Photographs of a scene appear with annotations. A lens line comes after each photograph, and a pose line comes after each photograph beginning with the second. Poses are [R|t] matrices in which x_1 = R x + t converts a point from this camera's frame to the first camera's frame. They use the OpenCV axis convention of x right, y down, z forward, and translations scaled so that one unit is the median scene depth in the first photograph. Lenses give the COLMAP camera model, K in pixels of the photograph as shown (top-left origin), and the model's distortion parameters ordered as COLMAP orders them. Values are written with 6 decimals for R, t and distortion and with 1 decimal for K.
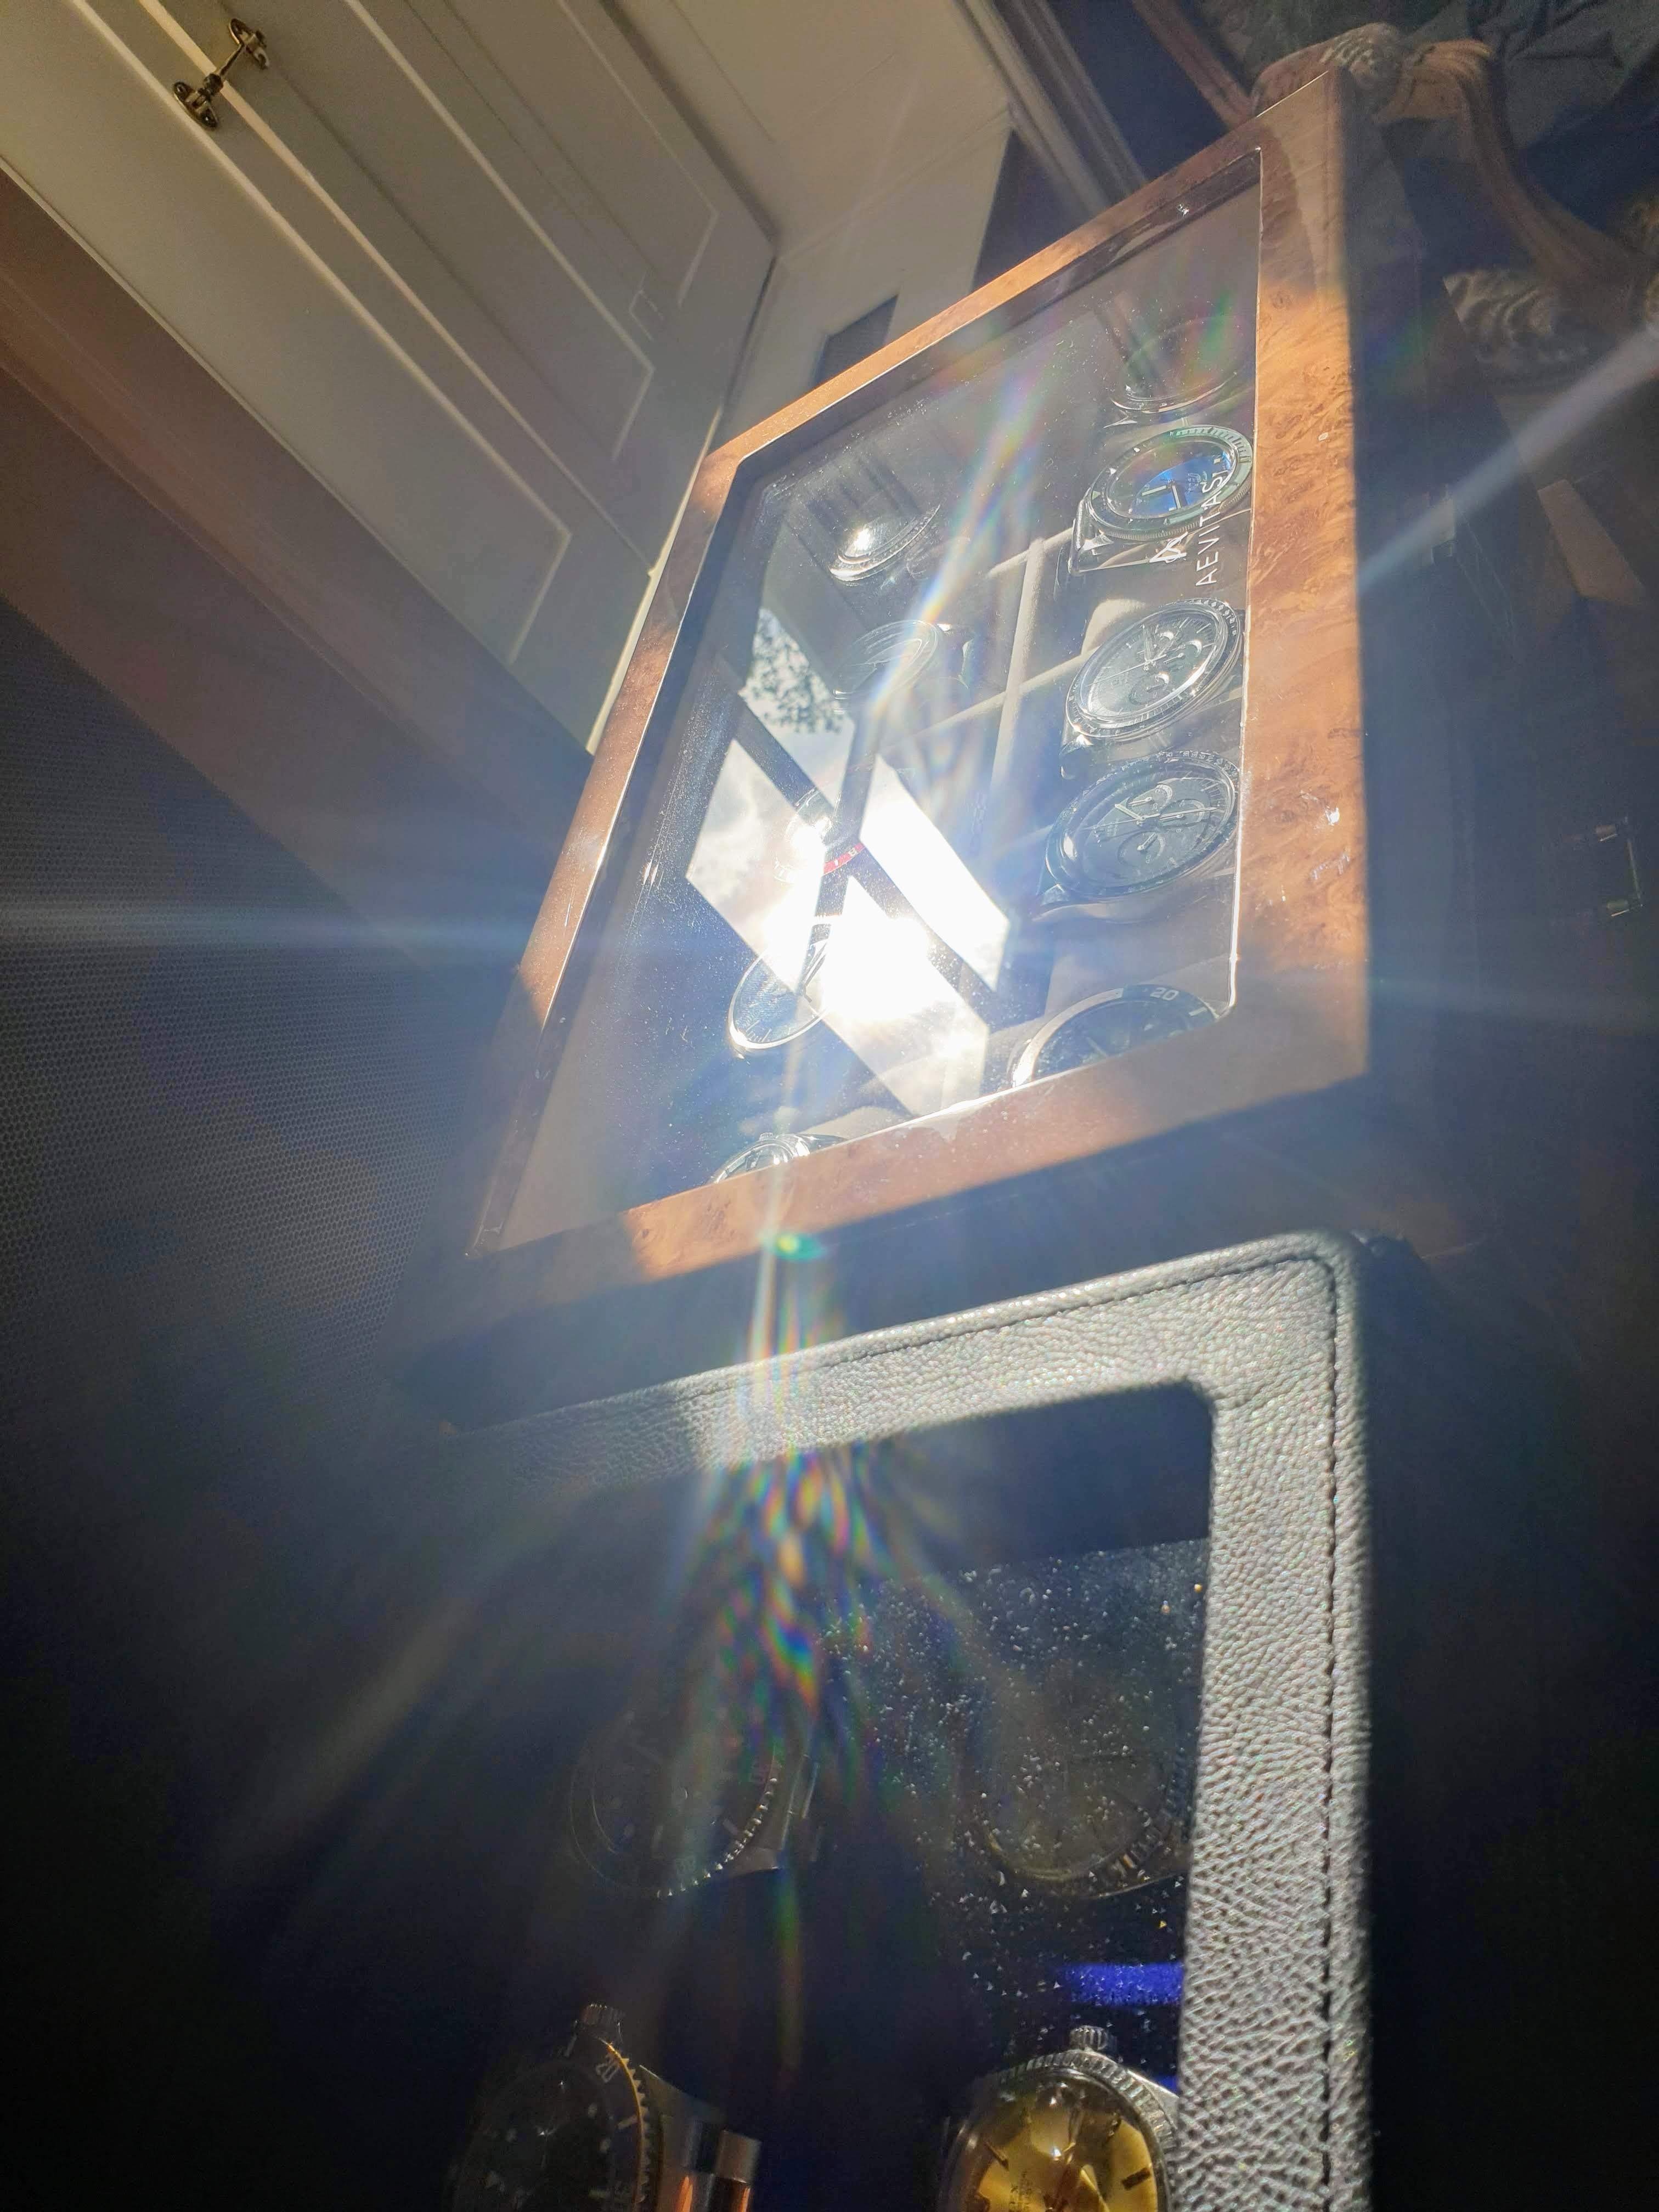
lens RADIAL K [[1686.9, 0, 828.6], [0, 1686.9, 1111.0], [0, 0, 1]] dist [0.059079, 0.001671]
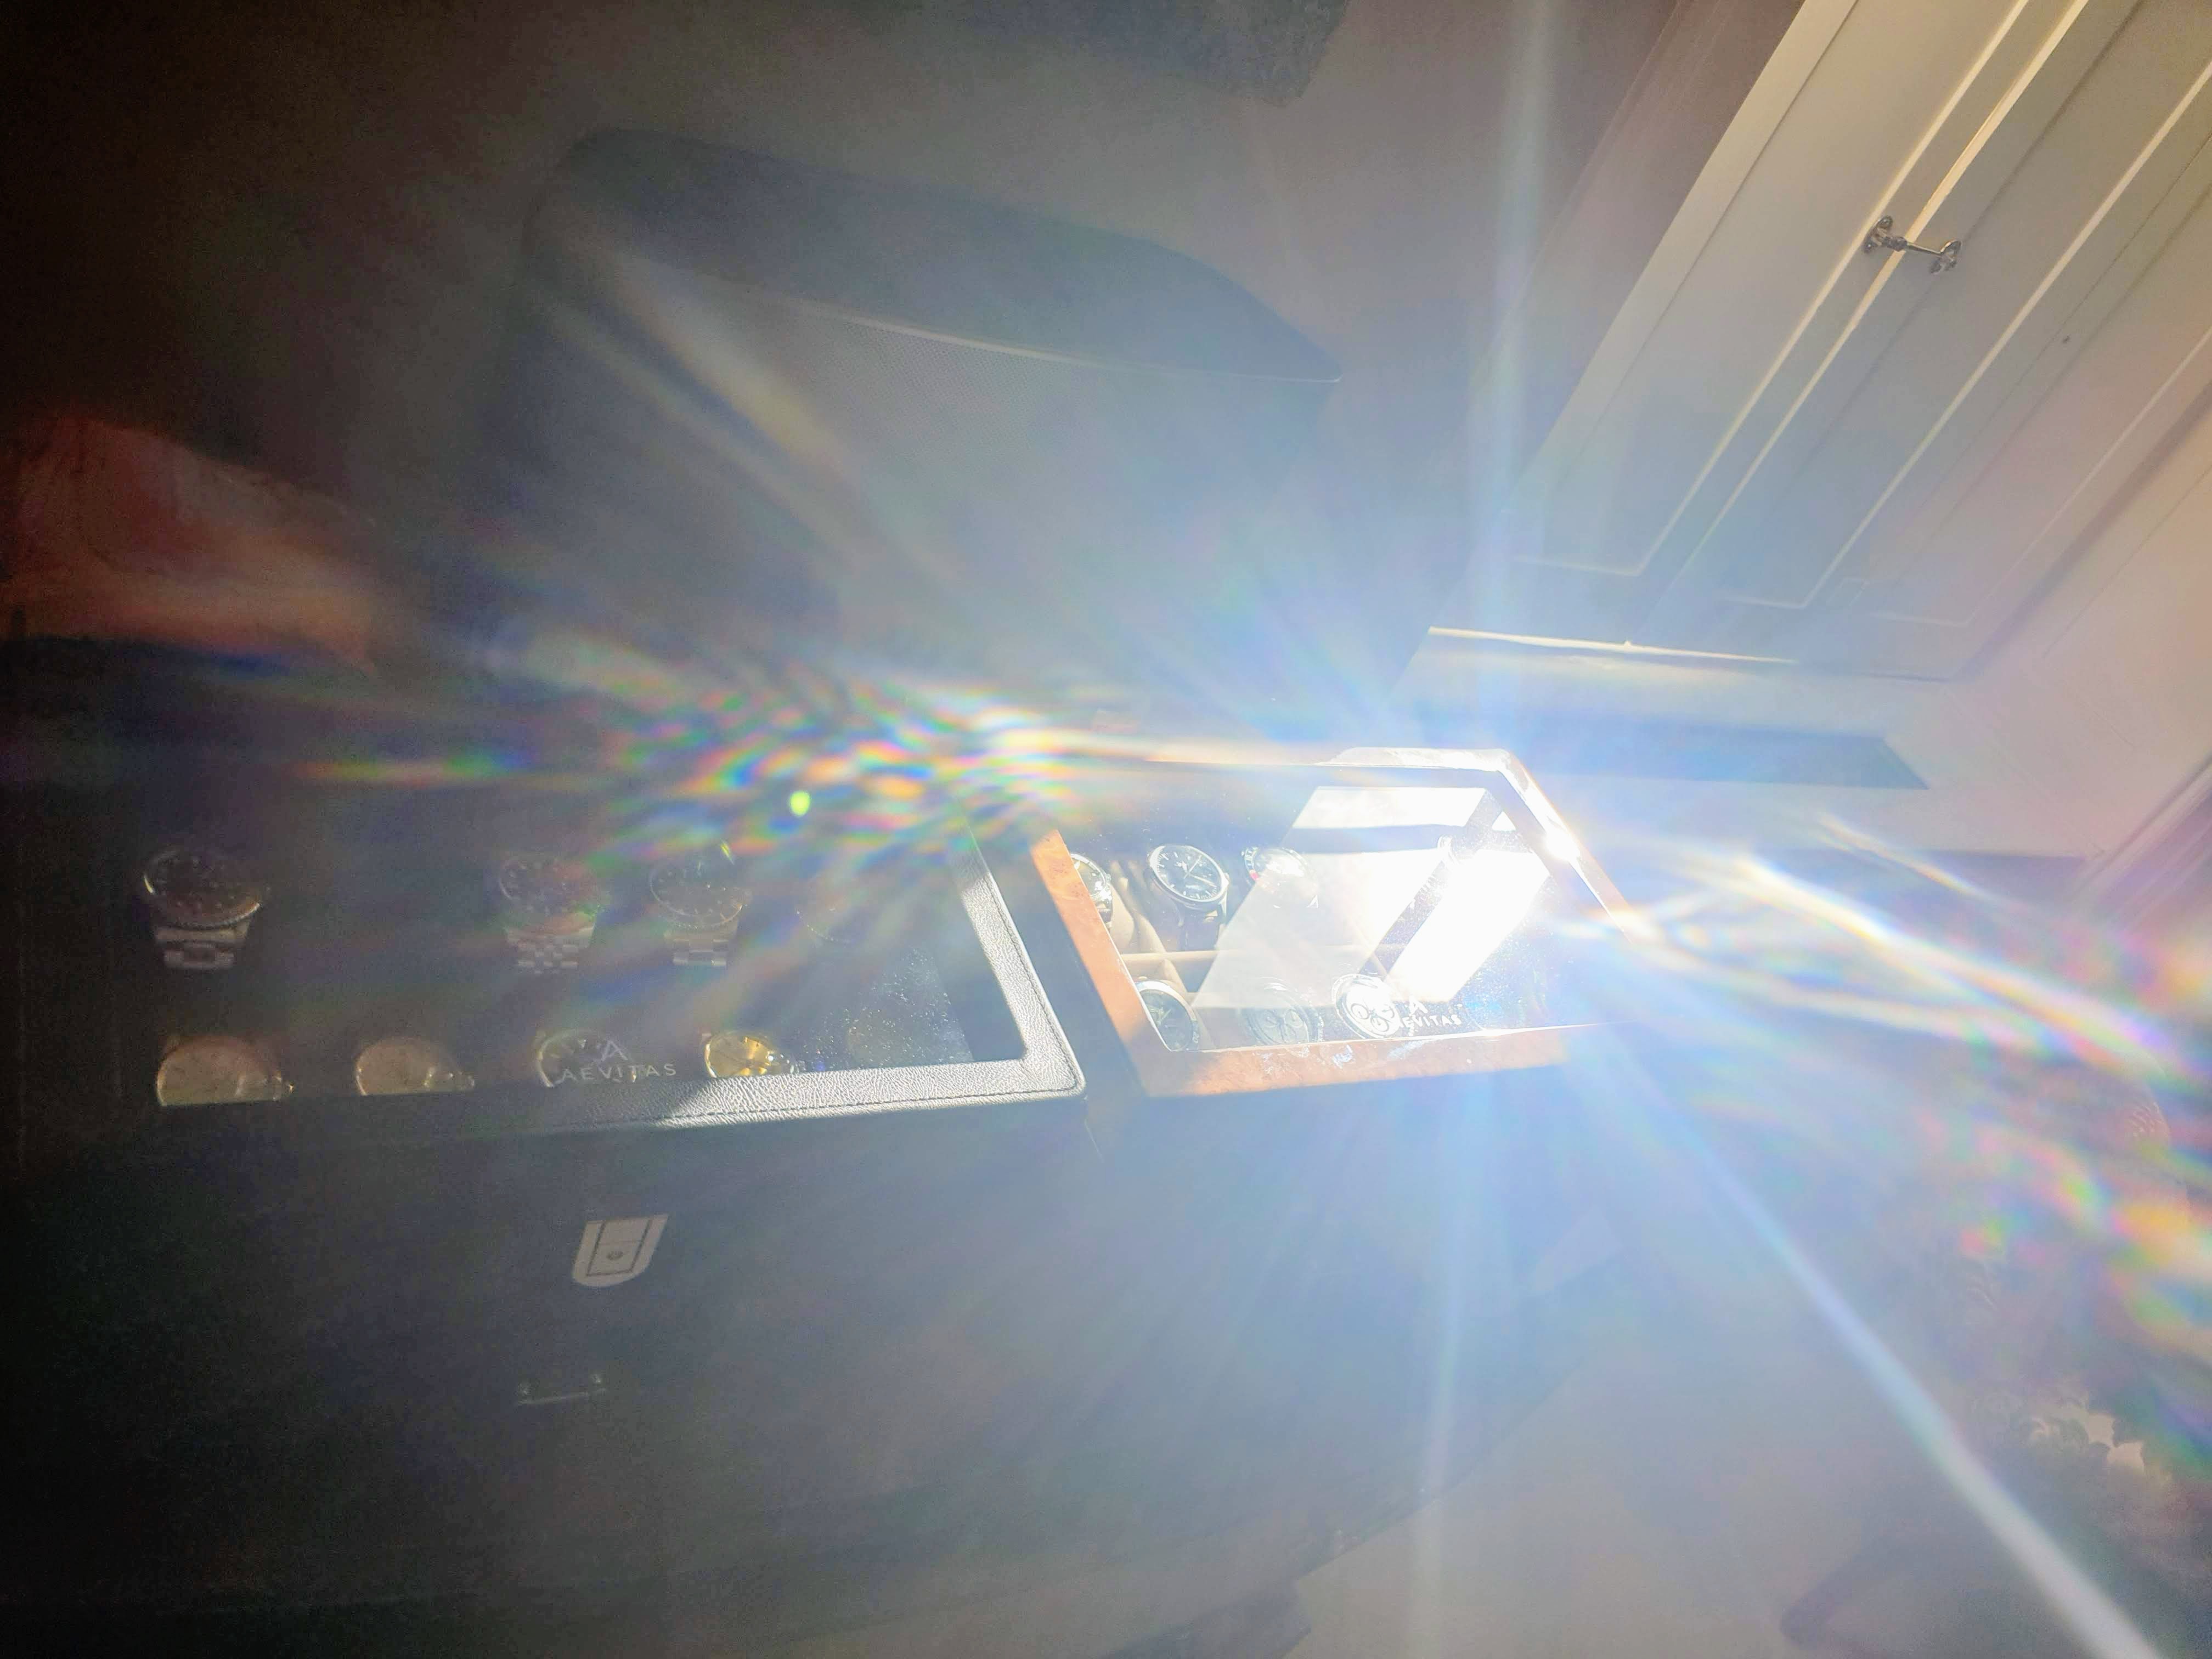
lens RADIAL K [[1686.9, 0, 1107.5], [0, 1686.9, 833.6], [0, 0, 1]] dist [0.059079, 0.001671]
pose [[0.206478, 0.977740, -0.037301, -0.015588], [-0.973145, 0.209174, 0.096102, -0.285216], [0.101765, 0.016457, 0.994672, -1.607062]]
